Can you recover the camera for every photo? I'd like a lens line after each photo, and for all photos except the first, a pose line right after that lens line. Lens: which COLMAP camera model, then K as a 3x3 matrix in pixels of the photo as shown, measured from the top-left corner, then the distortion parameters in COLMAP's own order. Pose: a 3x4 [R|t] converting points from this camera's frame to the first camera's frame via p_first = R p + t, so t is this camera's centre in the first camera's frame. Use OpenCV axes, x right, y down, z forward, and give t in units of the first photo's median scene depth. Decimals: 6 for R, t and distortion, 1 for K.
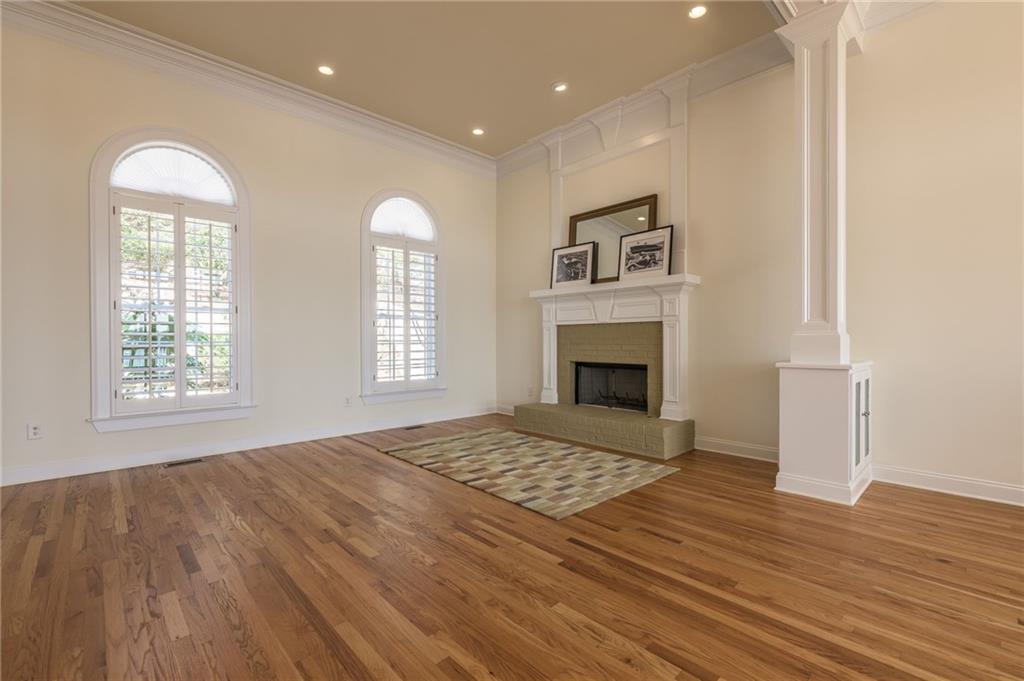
lens RADIAL K [[456.9, 0, 515.6], [0, 456.9, 341.8], [0, 0, 1]] dist [0.000617, -0.000111]
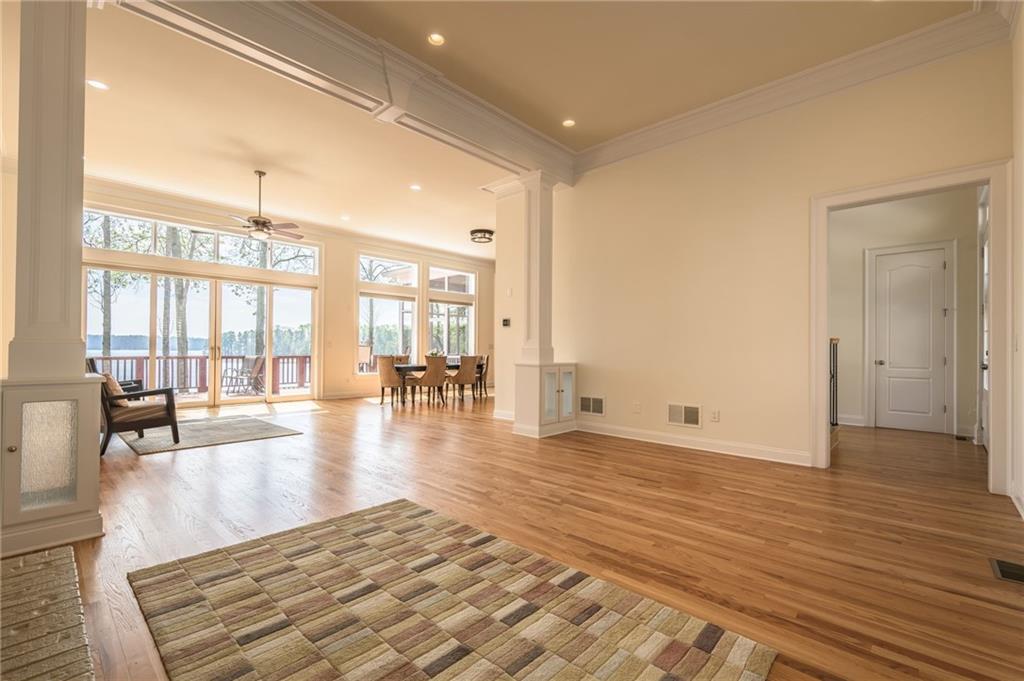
lens RADIAL K [[456.9, 0, 517.0], [0, 456.9, 349.7], [0, 0, 1]] dist [0.000617, -0.000111]
pose [[-0.997592, -0.001616, -0.069334, -0.102198], [-0.002305, 0.999949, 0.009861, -0.013318], [0.069314, 0.009997, -0.997545, 1.871779]]
